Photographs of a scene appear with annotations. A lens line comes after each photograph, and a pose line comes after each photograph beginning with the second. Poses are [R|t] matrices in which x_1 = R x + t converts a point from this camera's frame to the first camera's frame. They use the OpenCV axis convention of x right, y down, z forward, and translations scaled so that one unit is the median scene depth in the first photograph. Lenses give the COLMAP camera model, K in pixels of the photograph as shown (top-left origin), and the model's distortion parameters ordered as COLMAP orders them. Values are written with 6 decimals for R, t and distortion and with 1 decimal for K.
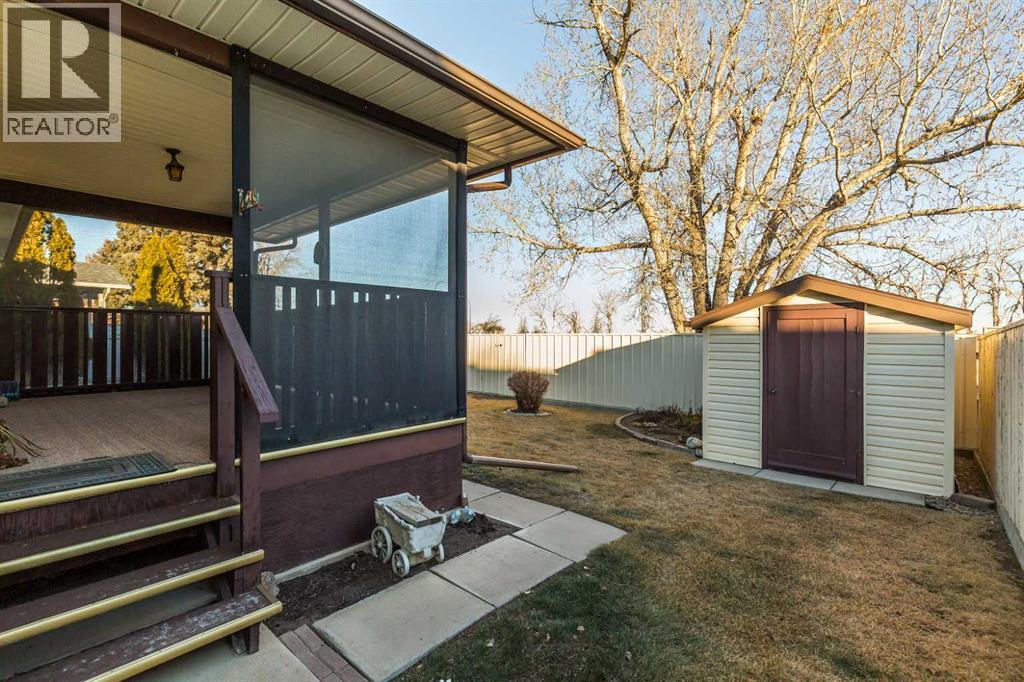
lens RADIAL K [[469.2, 0, 514.1], [0, 469.2, 336.0], [0, 0, 1]] dist [0.003527, -0.000807]
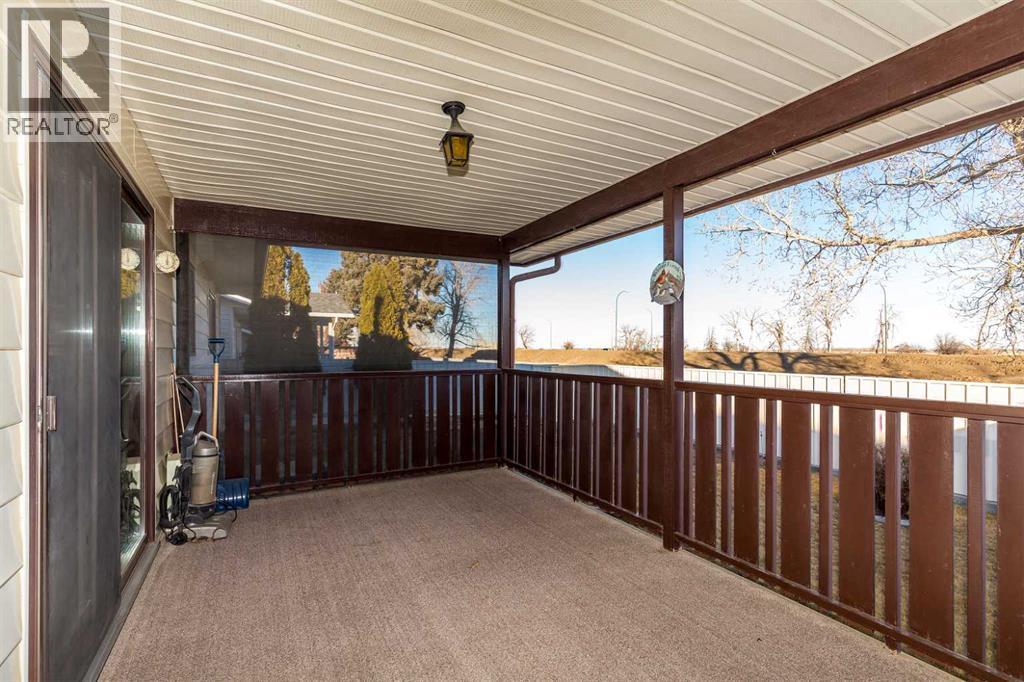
lens RADIAL K [[469.2, 0, 507.9], [0, 469.2, 345.5], [0, 0, 1]] dist [0.003527, -0.000807]
pose [[0.937734, -0.001687, -0.347351, -0.186564], [0.003031, 0.999990, 0.003325, -0.050875], [0.347341, -0.004171, 0.937729, 0.203381]]
